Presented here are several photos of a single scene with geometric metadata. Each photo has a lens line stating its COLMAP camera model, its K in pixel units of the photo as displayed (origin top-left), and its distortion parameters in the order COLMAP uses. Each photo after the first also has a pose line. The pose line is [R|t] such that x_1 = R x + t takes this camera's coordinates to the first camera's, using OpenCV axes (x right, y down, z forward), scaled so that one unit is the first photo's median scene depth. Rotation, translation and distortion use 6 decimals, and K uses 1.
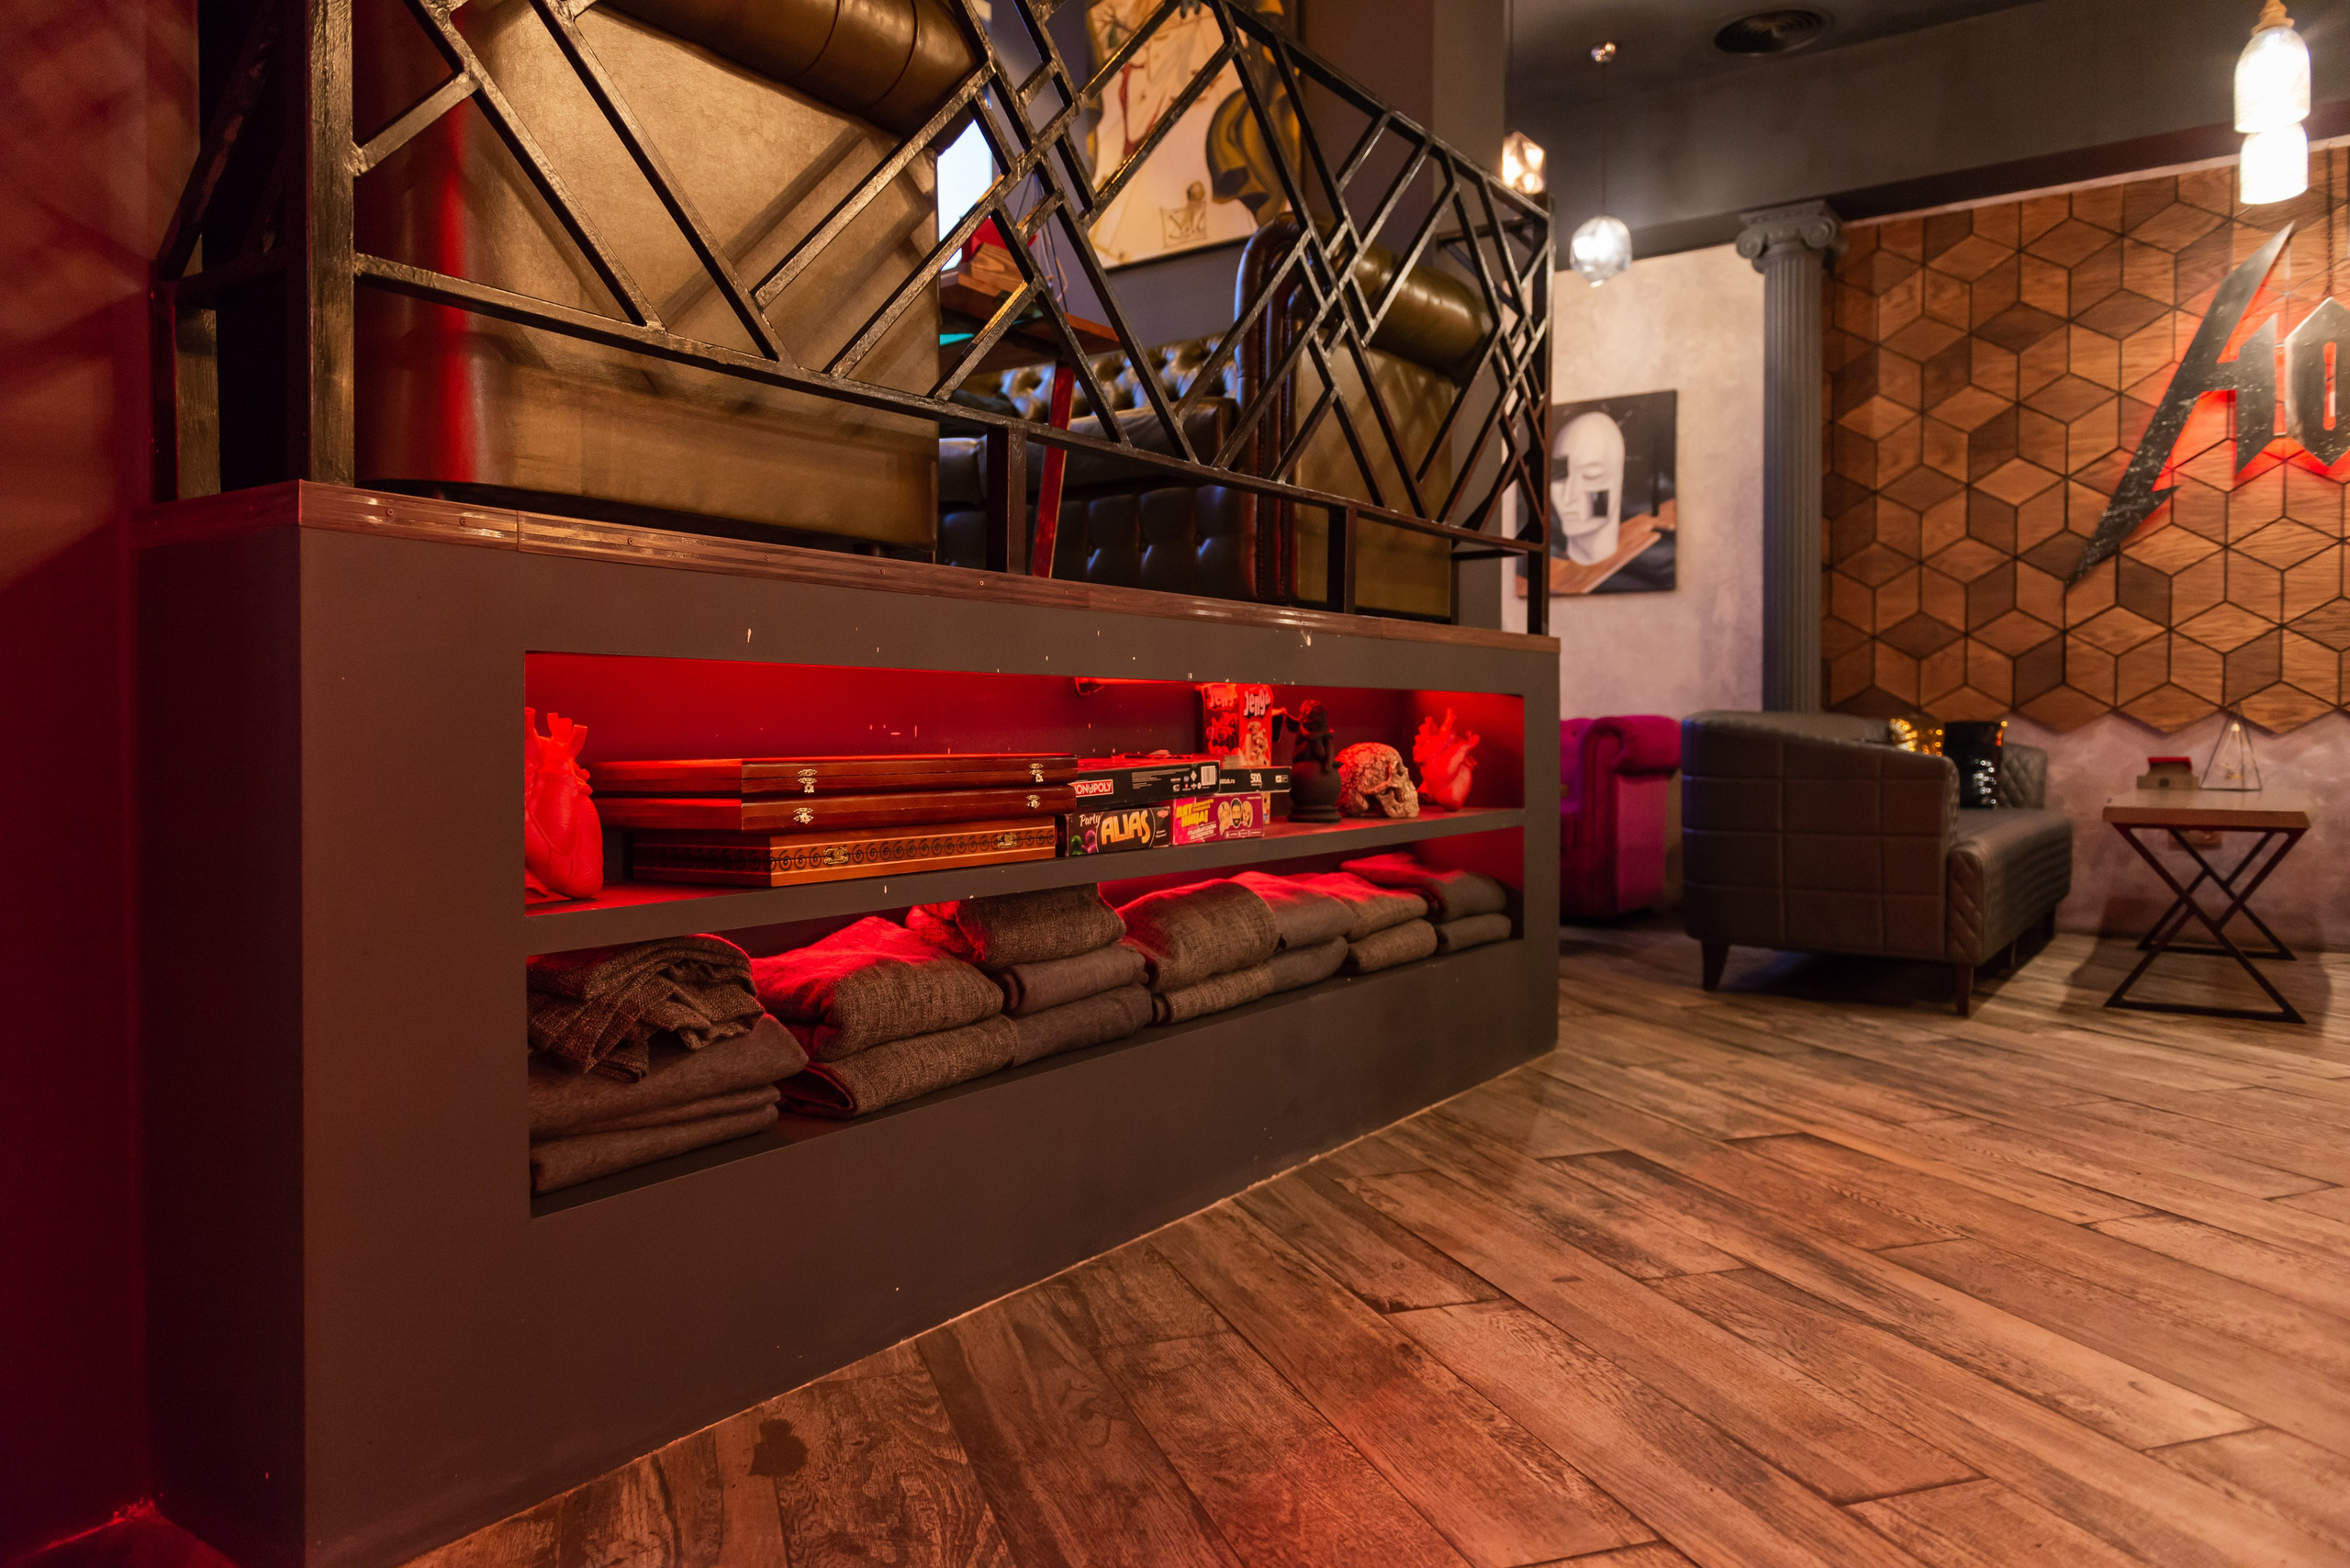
lens RADIAL K [[1618.4, 0, 1160.1], [0, 1618.4, 772.2], [0, 0, 1]] dist [0.003414, -0.002138]
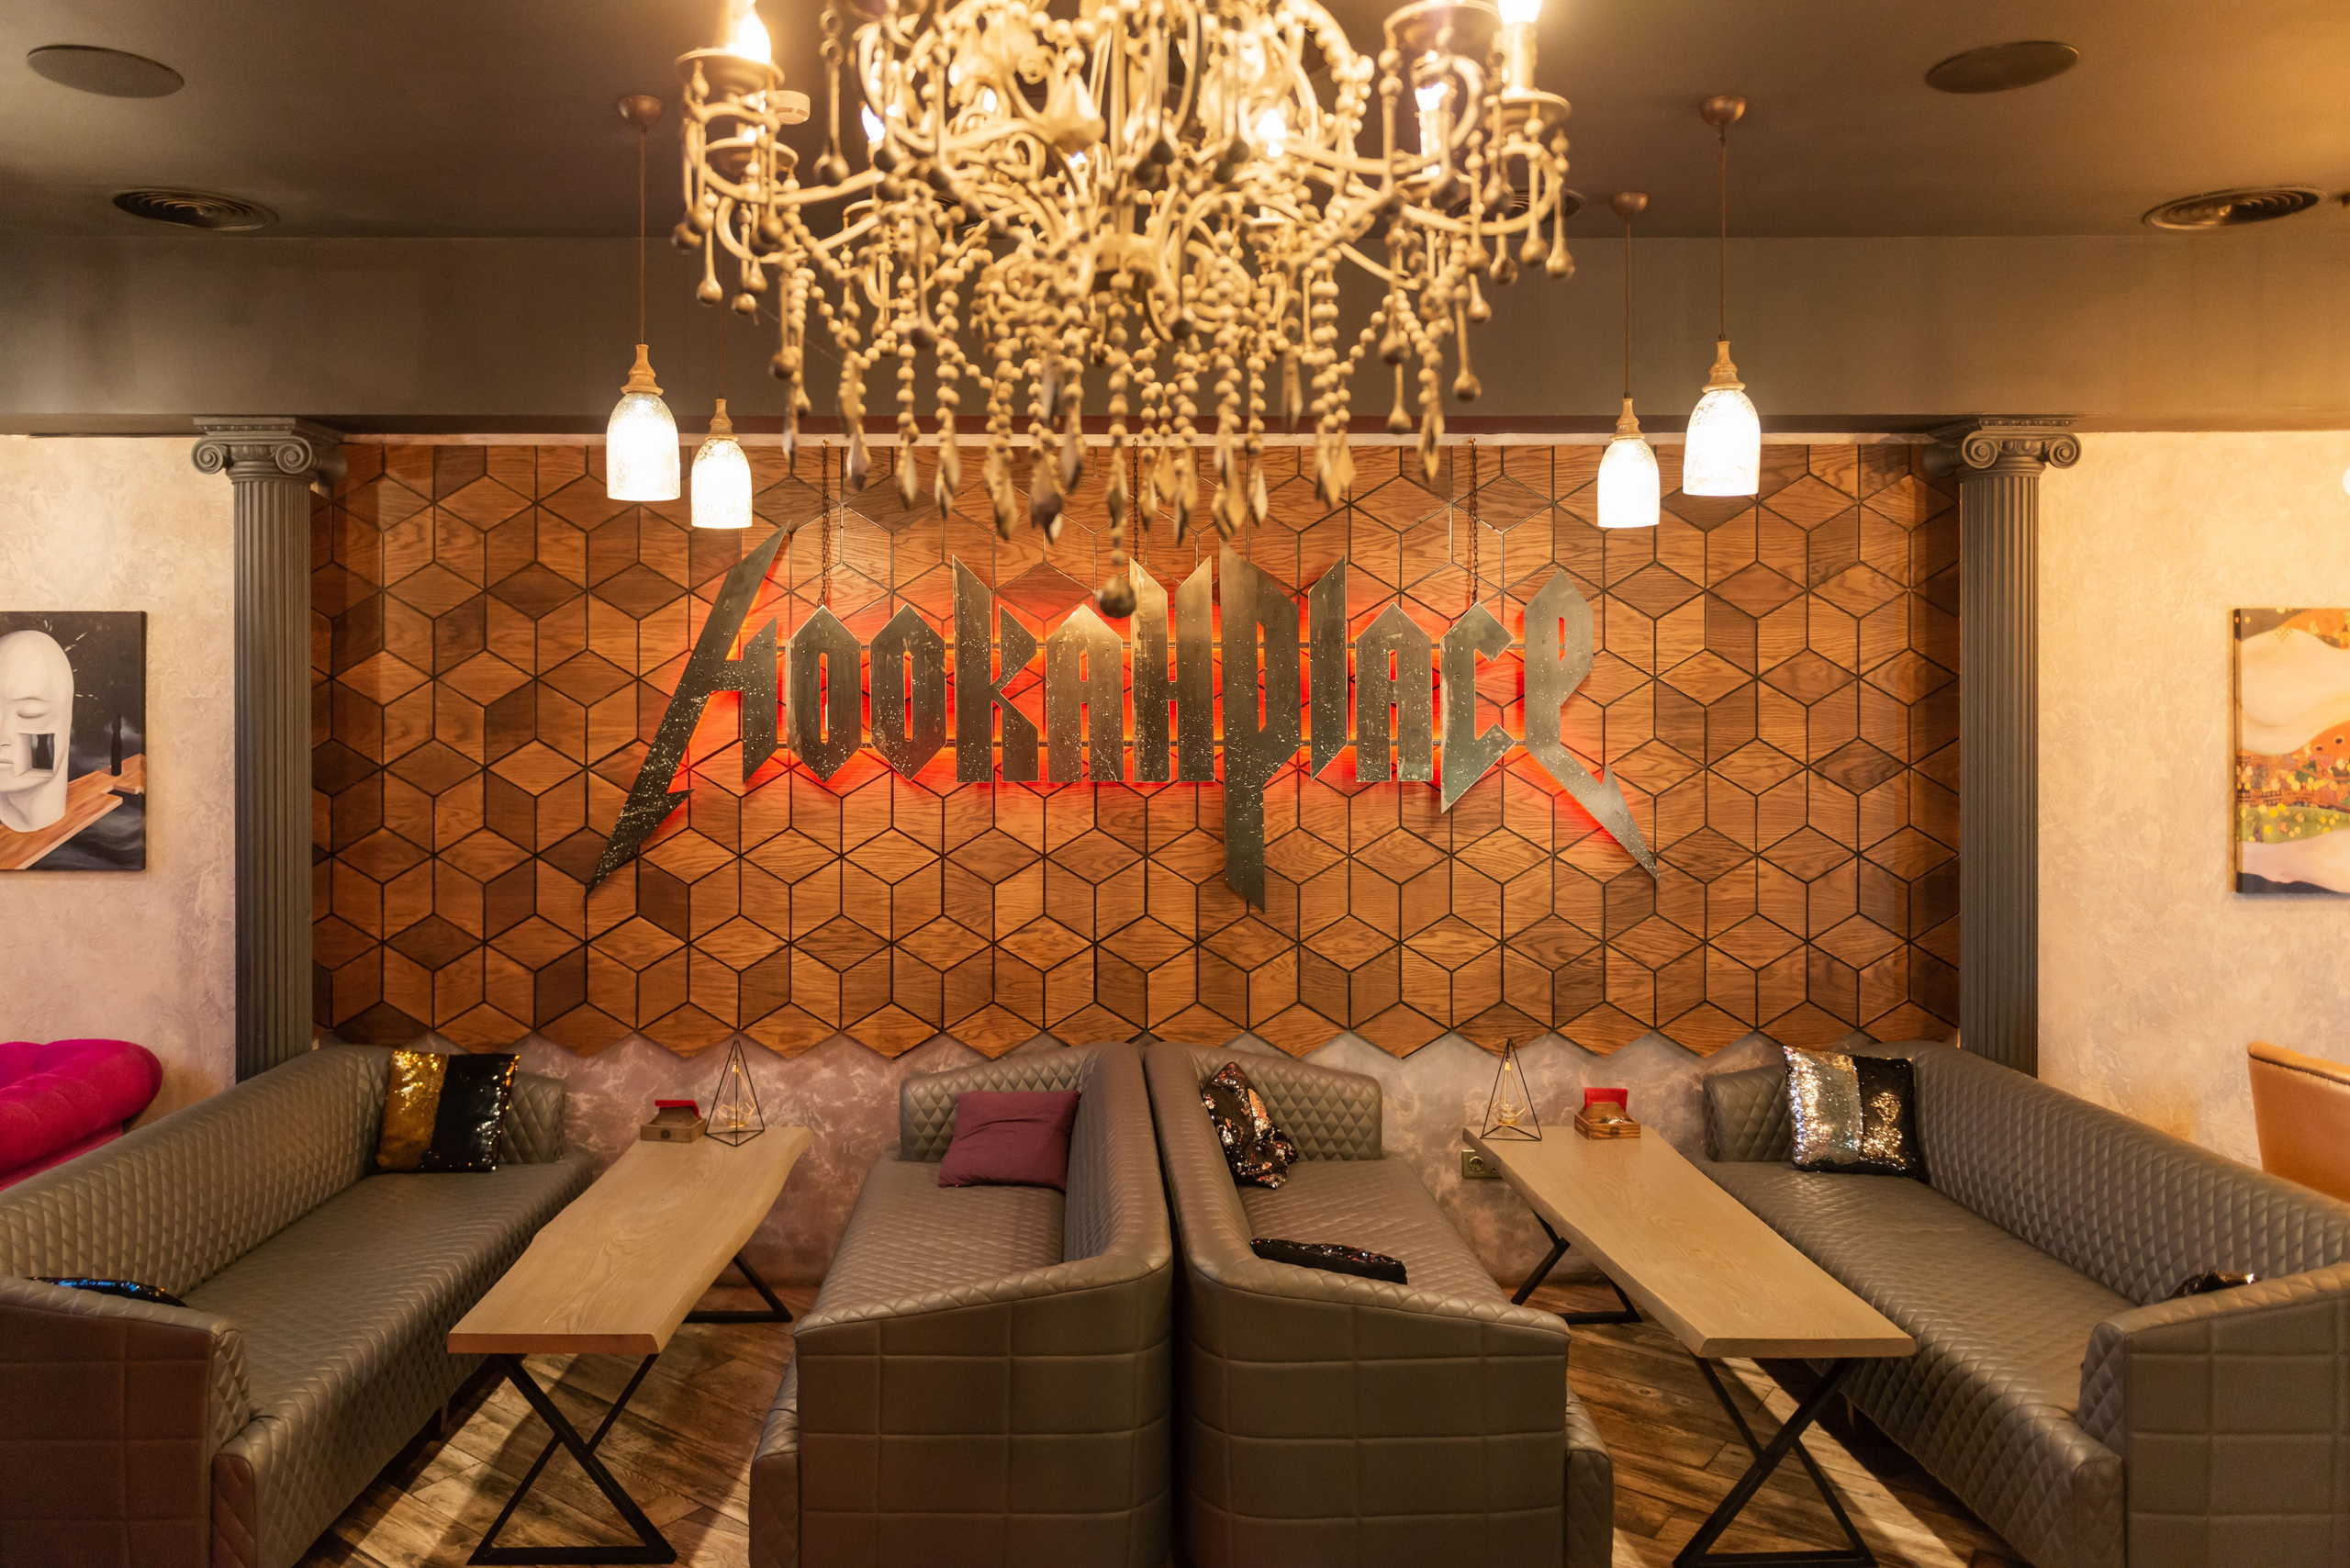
lens RADIAL K [[1618.4, 0, 1115.0], [0, 1618.4, 676.3], [0, 0, 1]] dist [0.003414, -0.002138]
pose [[0.826456, 0.001667, 0.562999, 0.300546], [0.009410, 0.999815, -0.016774, -0.212531], [-0.562923, 0.019161, 0.826287, 0.112400]]
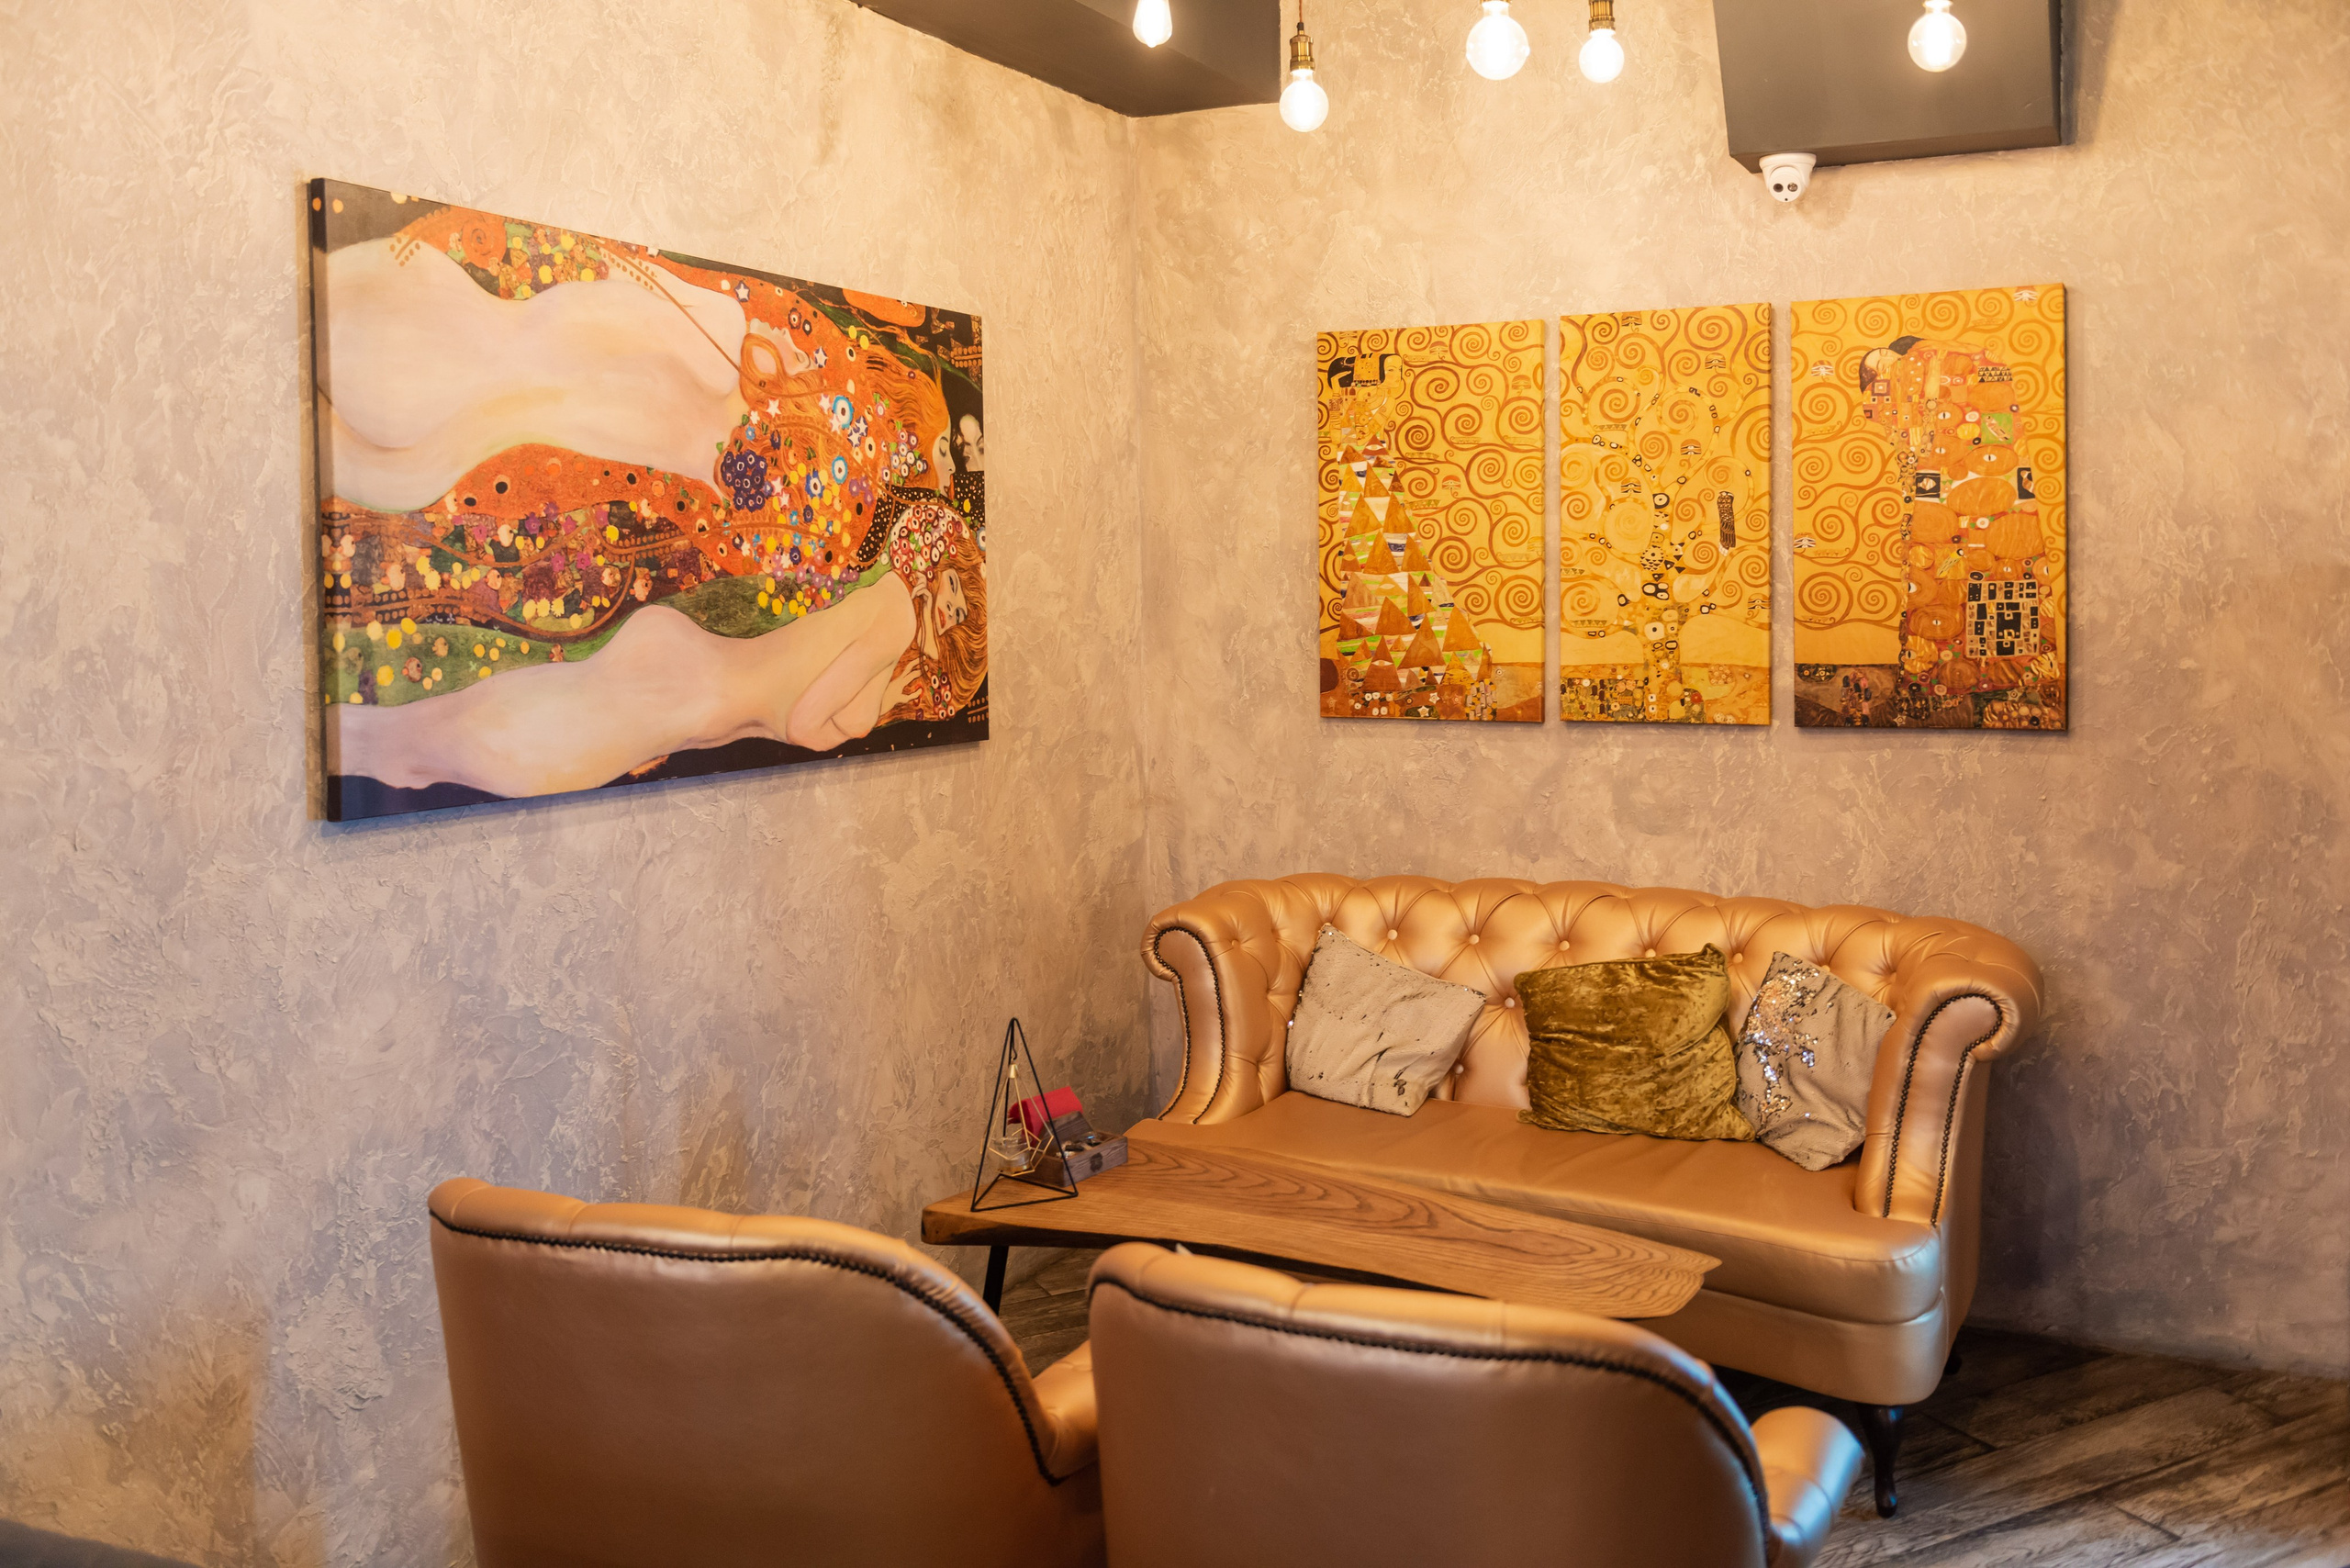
lens RADIAL K [[2014.4, 0, 1309.2], [0, 2014.4, 640.1], [0, 0, 1]] dist [-0.020280, 0.003026]
pose [[-0.173904, -0.023578, 0.984480, 0.787122], [0.026490, 0.999240, 0.028610, -0.154713], [-0.984406, 0.031054, -0.173147, 0.350179]]
